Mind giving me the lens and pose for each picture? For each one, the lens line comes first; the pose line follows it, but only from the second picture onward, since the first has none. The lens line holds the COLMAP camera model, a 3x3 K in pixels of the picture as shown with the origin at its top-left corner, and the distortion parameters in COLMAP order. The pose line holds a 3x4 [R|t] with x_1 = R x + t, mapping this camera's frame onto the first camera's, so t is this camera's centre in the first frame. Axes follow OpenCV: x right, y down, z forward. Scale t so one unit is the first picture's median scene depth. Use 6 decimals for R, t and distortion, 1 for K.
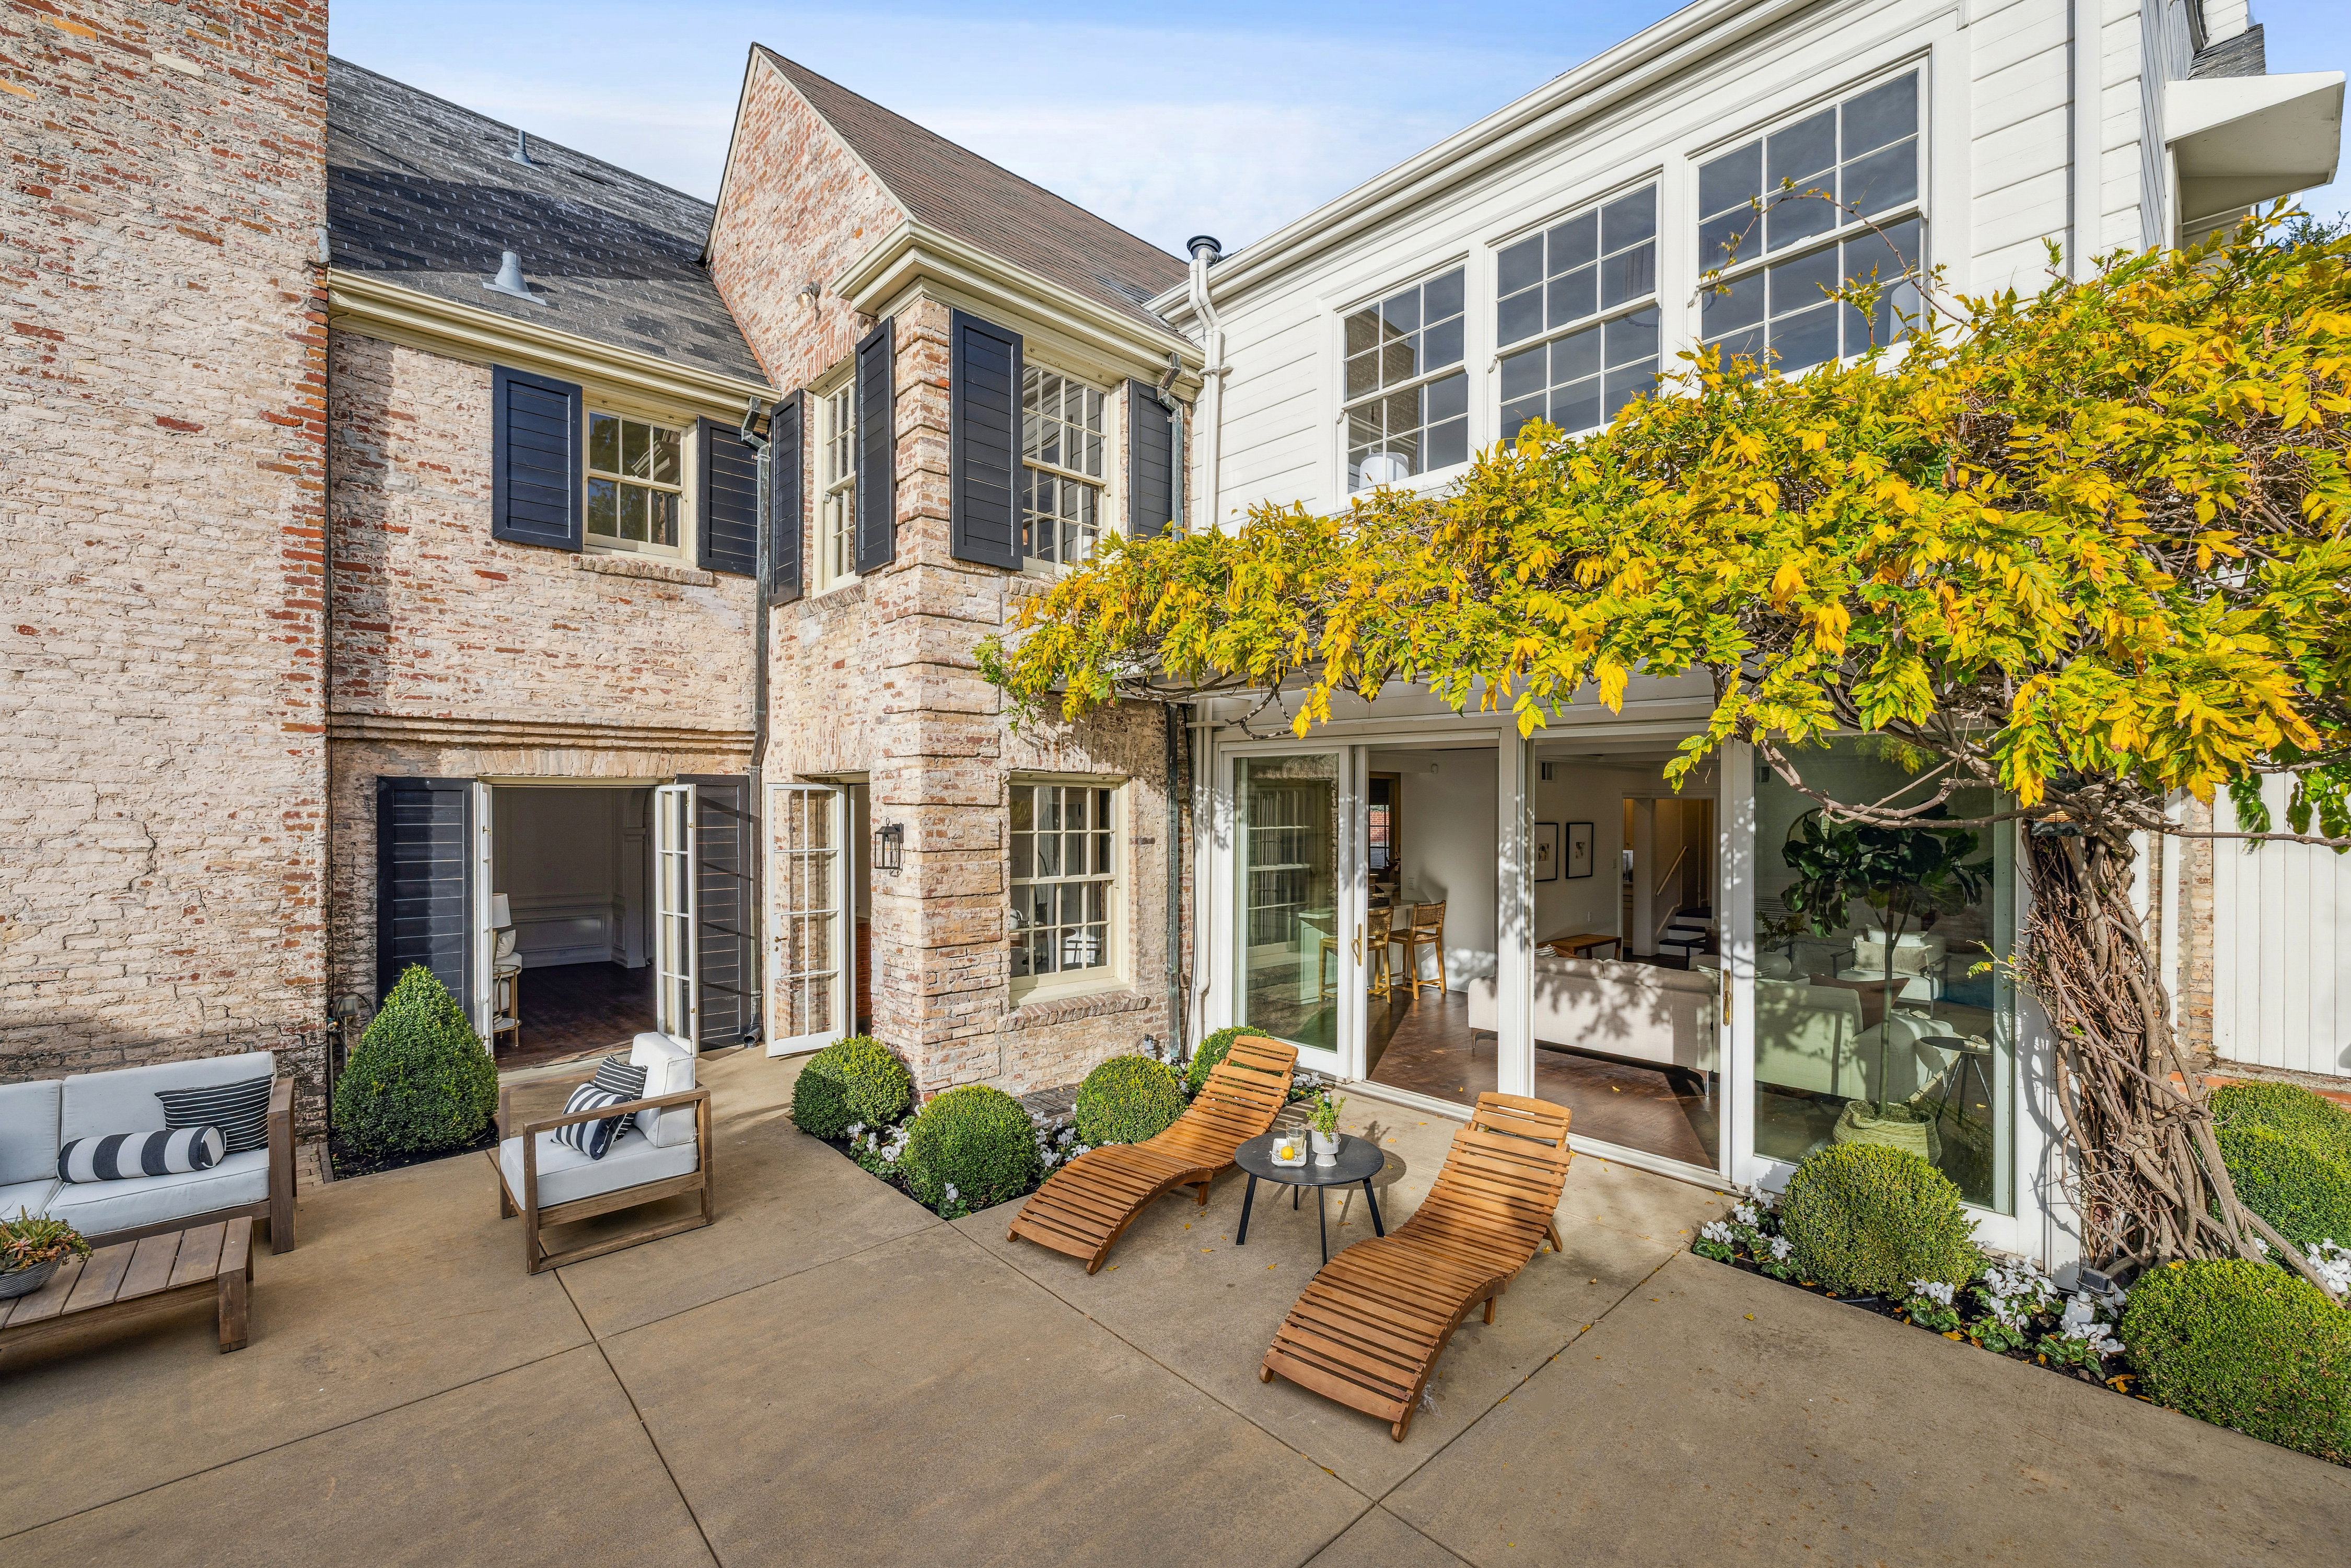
lens RADIAL K [[977.2, 0, 1163.6], [0, 977.2, 802.3], [0, 0, 1]] dist [-0.000081, -0.000031]
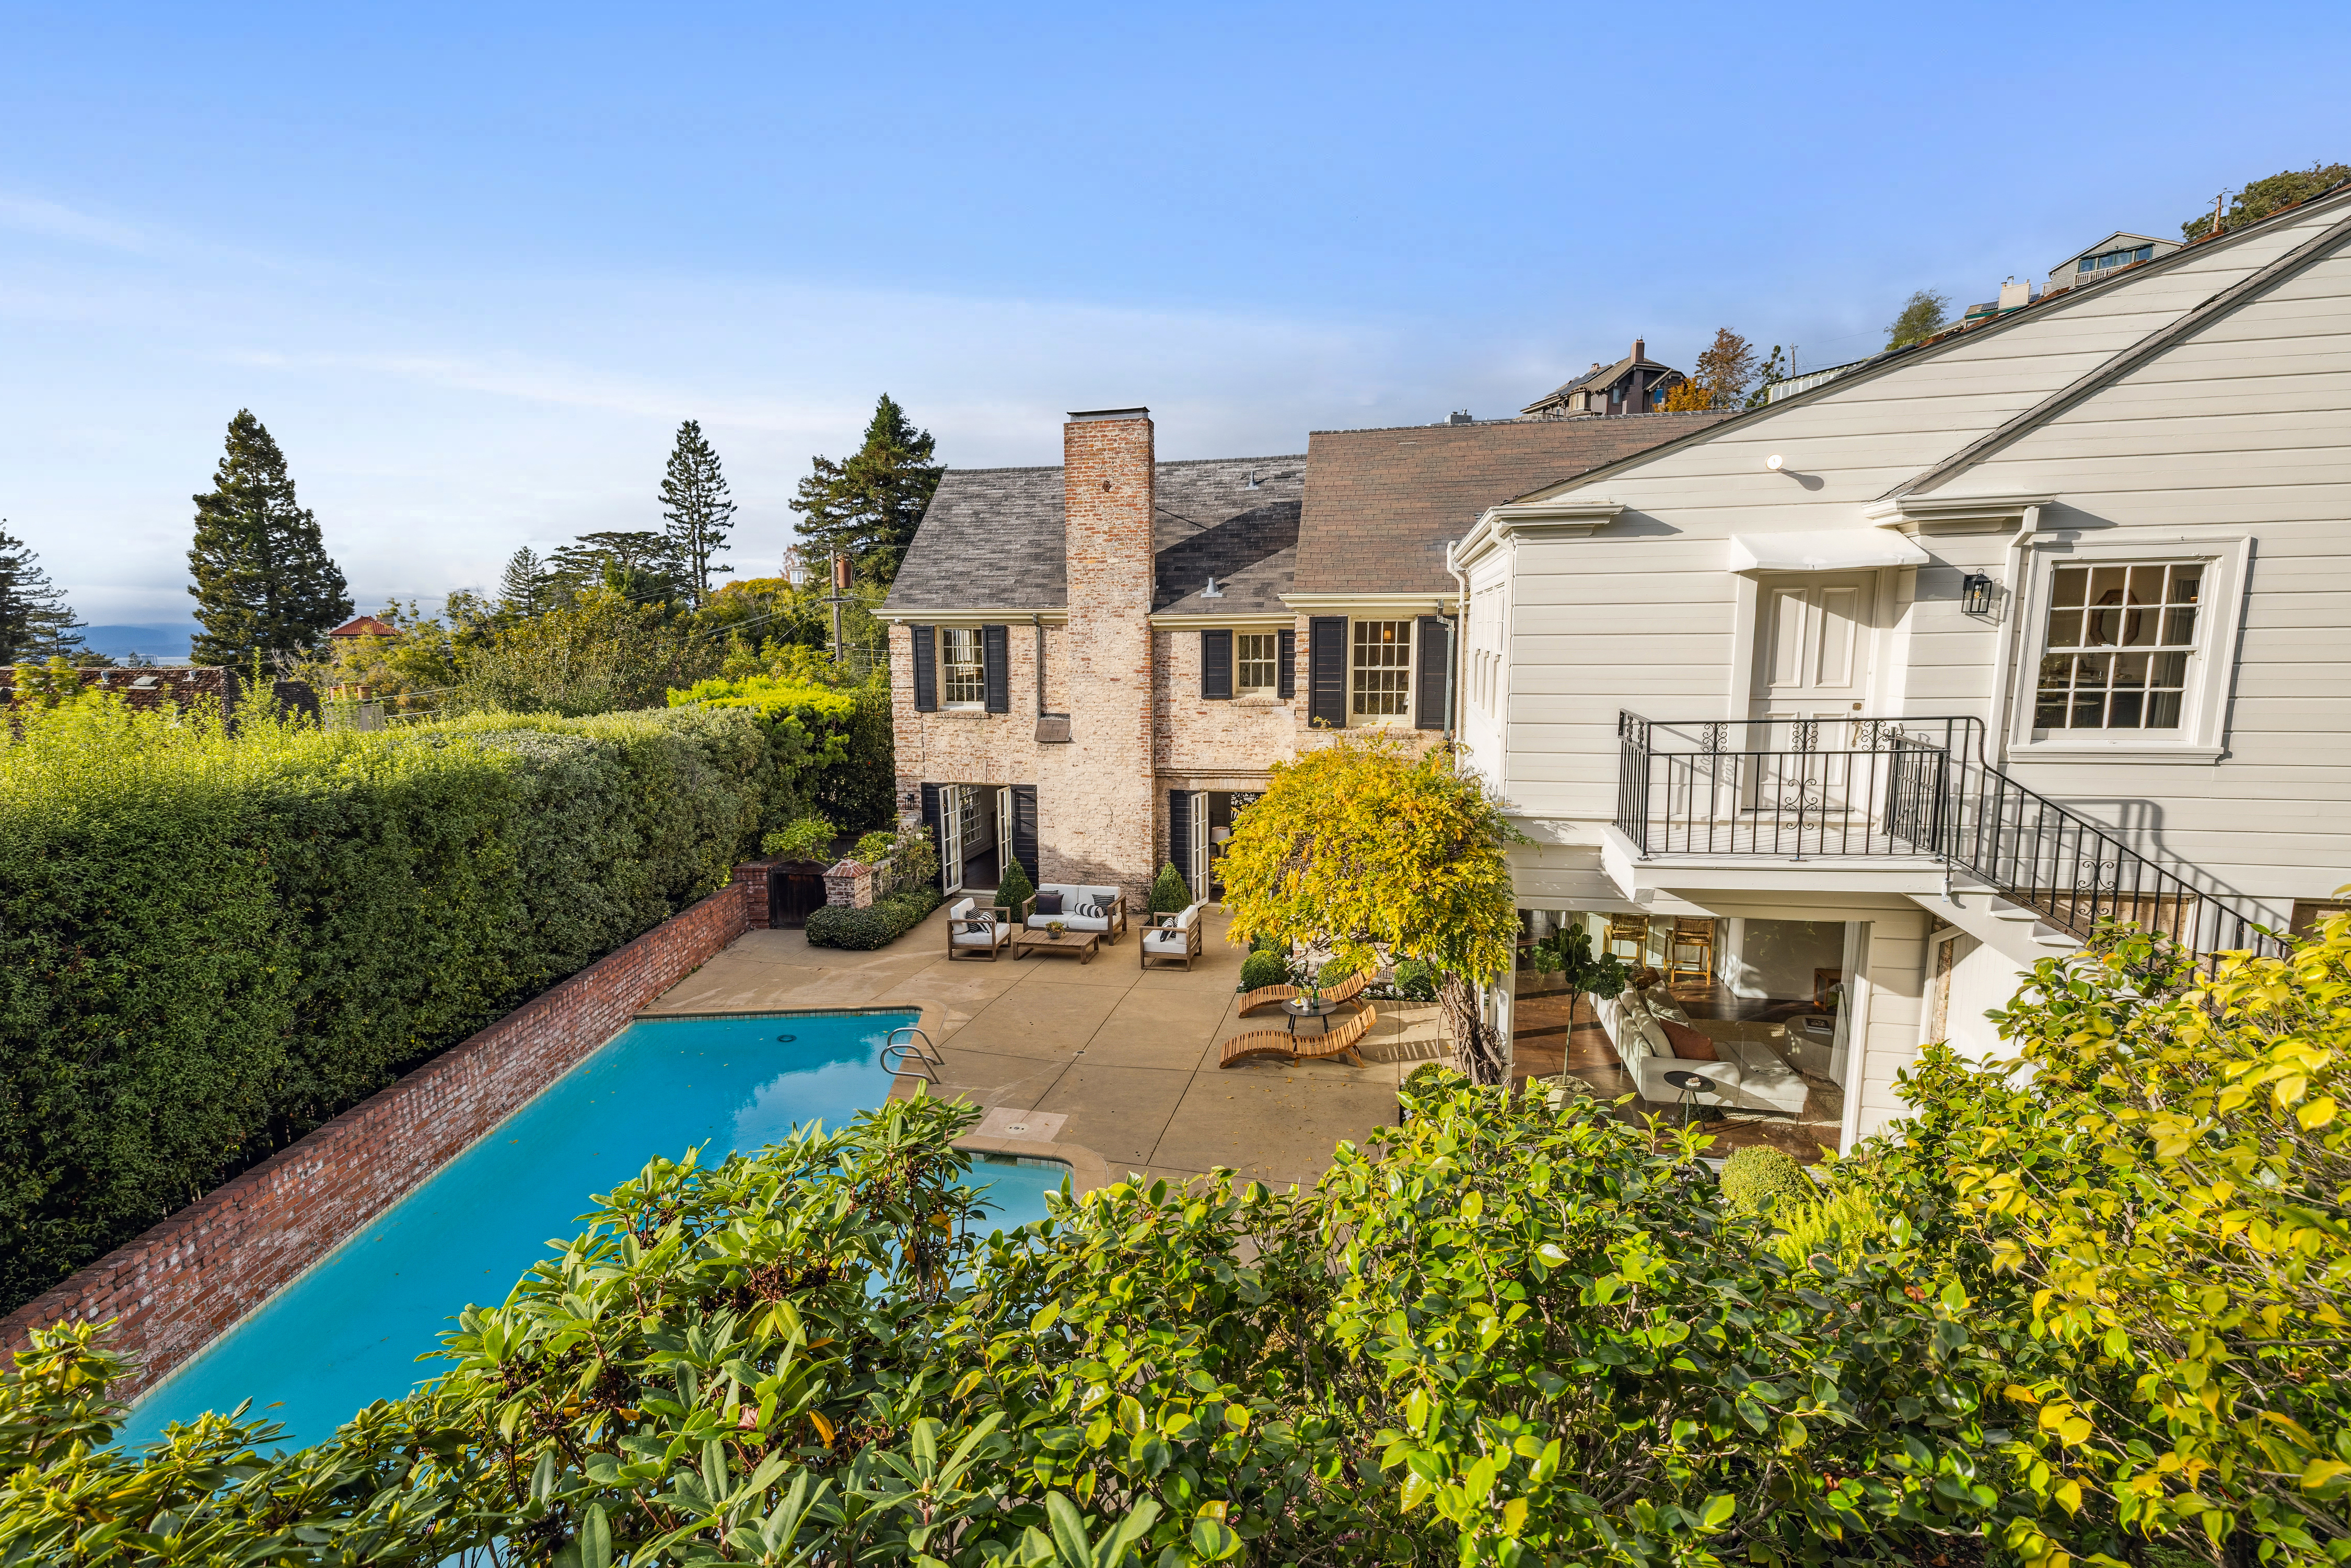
lens RADIAL K [[981.3, 0, 1207.3], [0, 981.3, 759.1], [0, 0, 1]] dist [0.000818, 0.000011]
pose [[0.595915, 0.094867, -0.797425, 1.413619], [0.007924, 0.992255, 0.123967, -0.442969], [0.803009, -0.080192, 0.590548, -0.524293]]
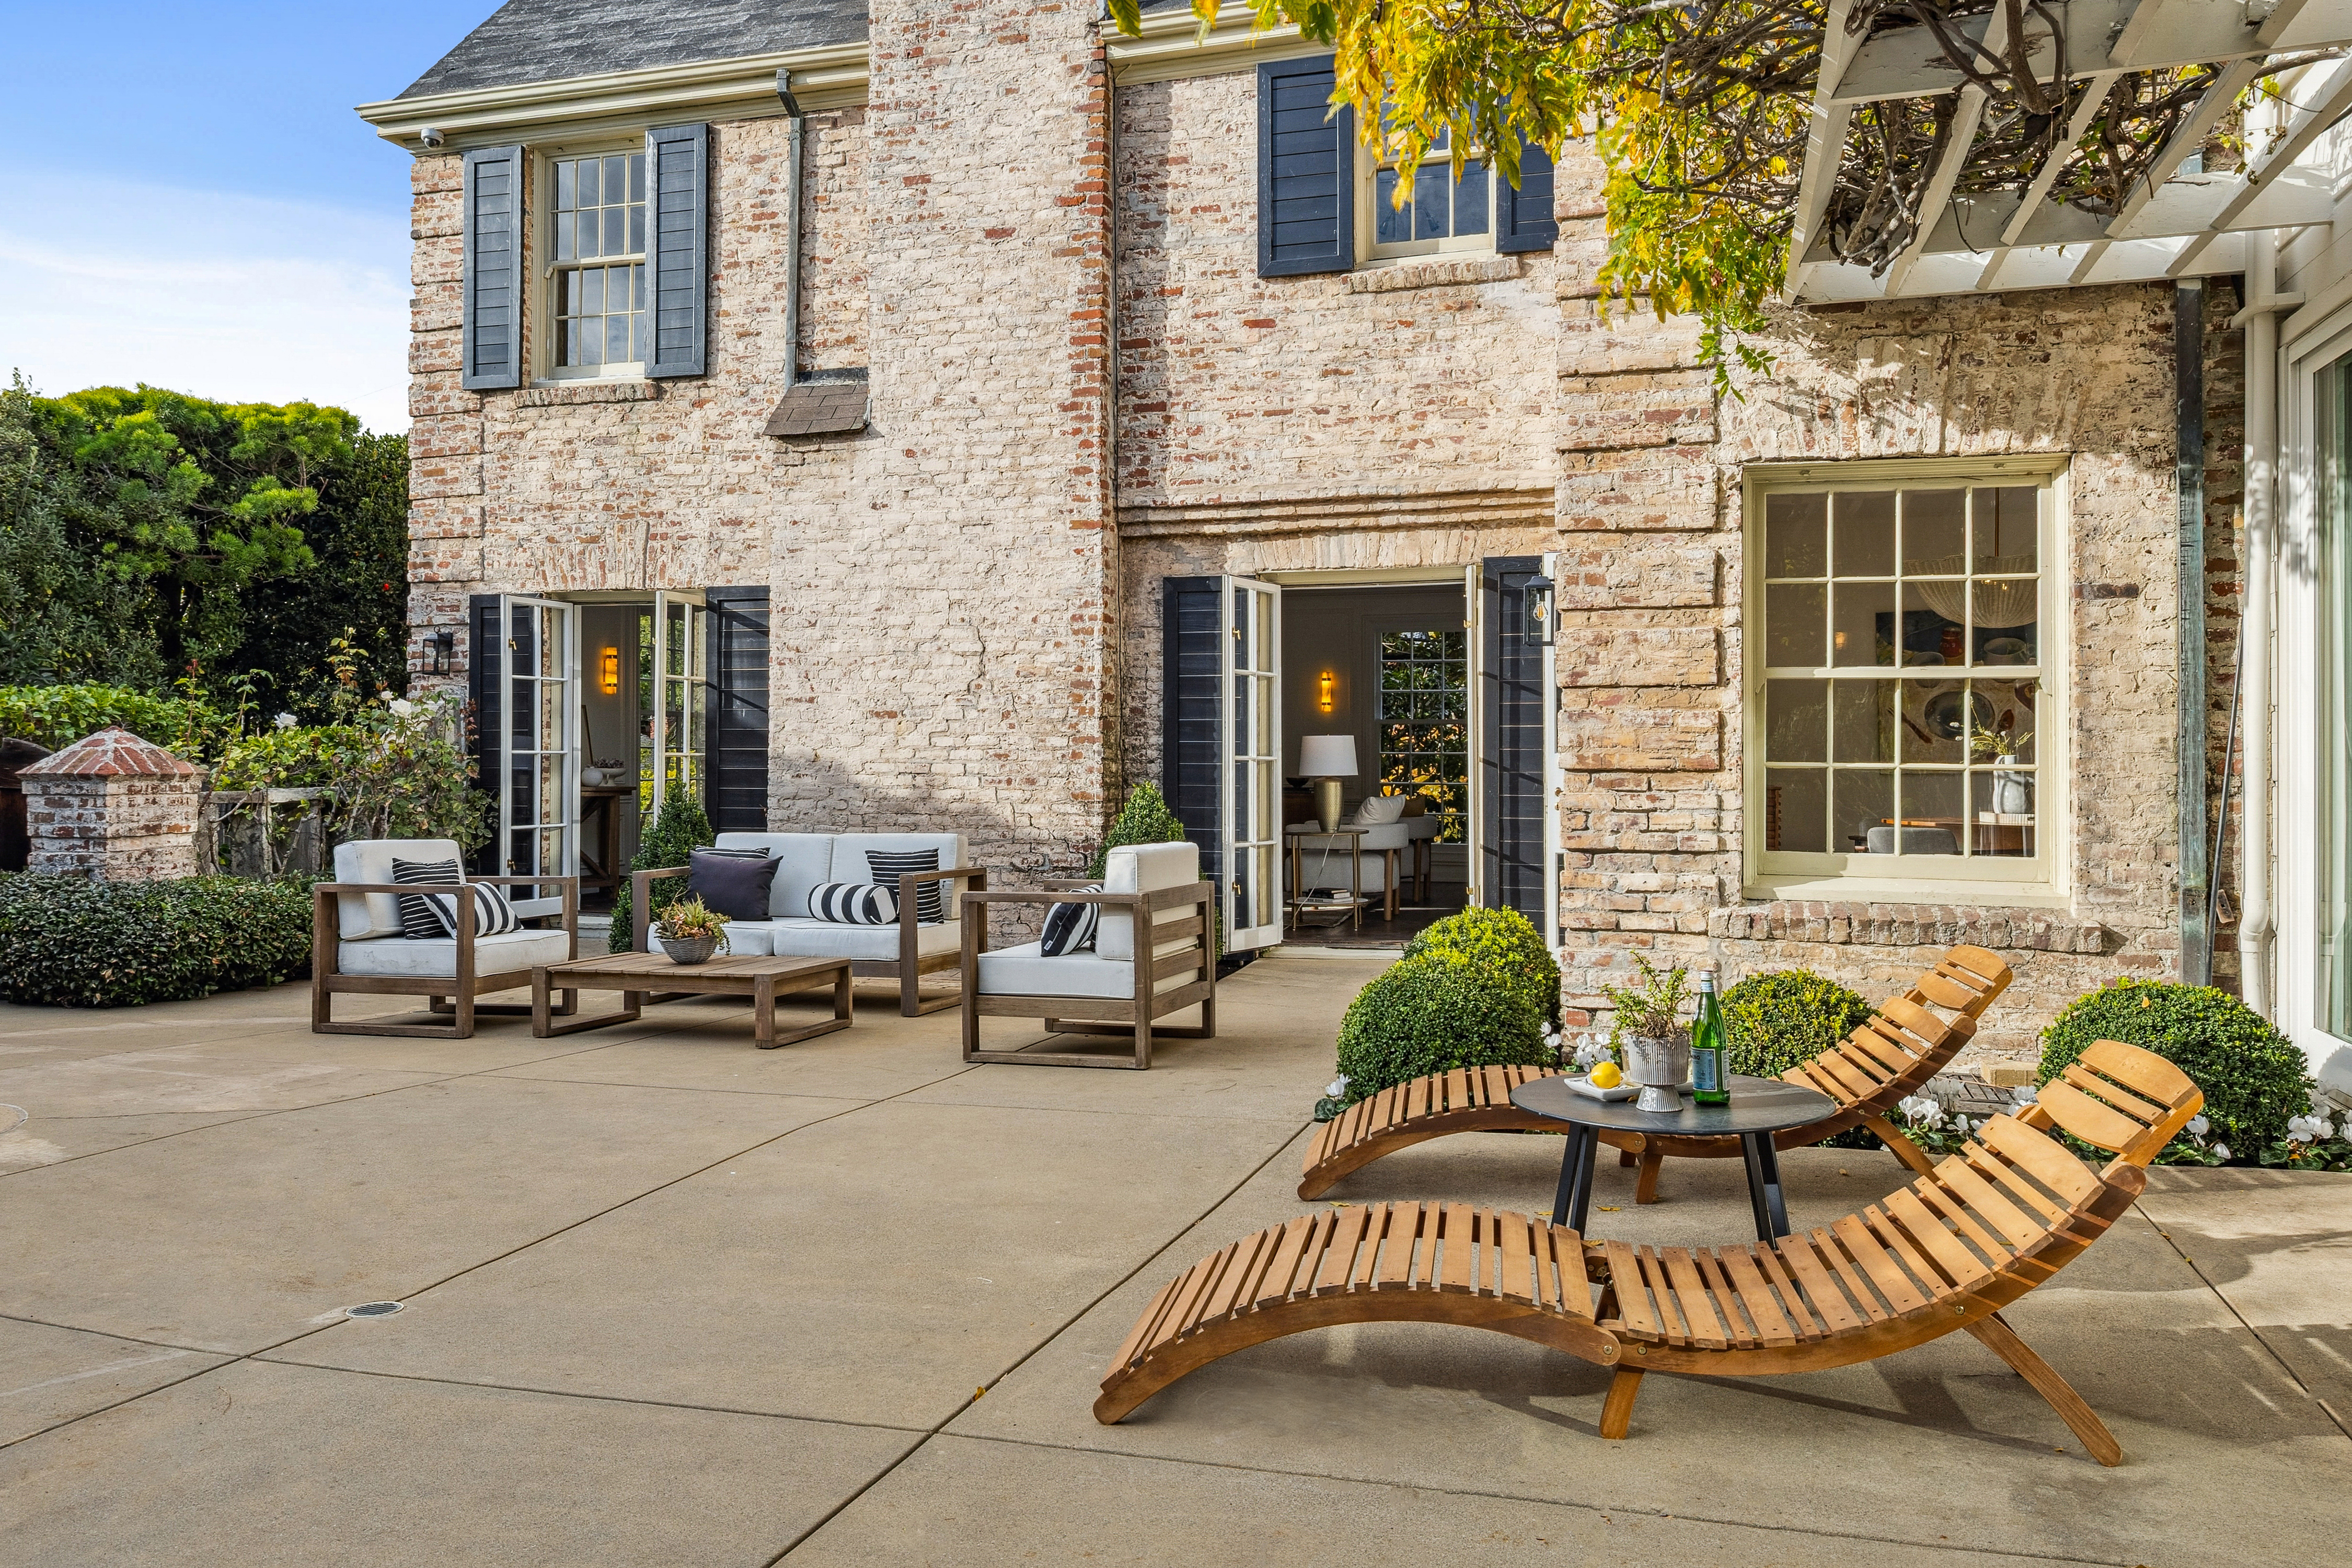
lens RADIAL K [[1678.9, 0, 1241.0], [0, 1678.9, 747.8], [0, 0, 1]] dist [0.000988, 0.001566]
pose [[0.512476, -0.008421, -0.858660, 0.515594], [0.000293, 0.999954, -0.009632, 0.138212], [0.858701, 0.004684, 0.512455, 0.280001]]
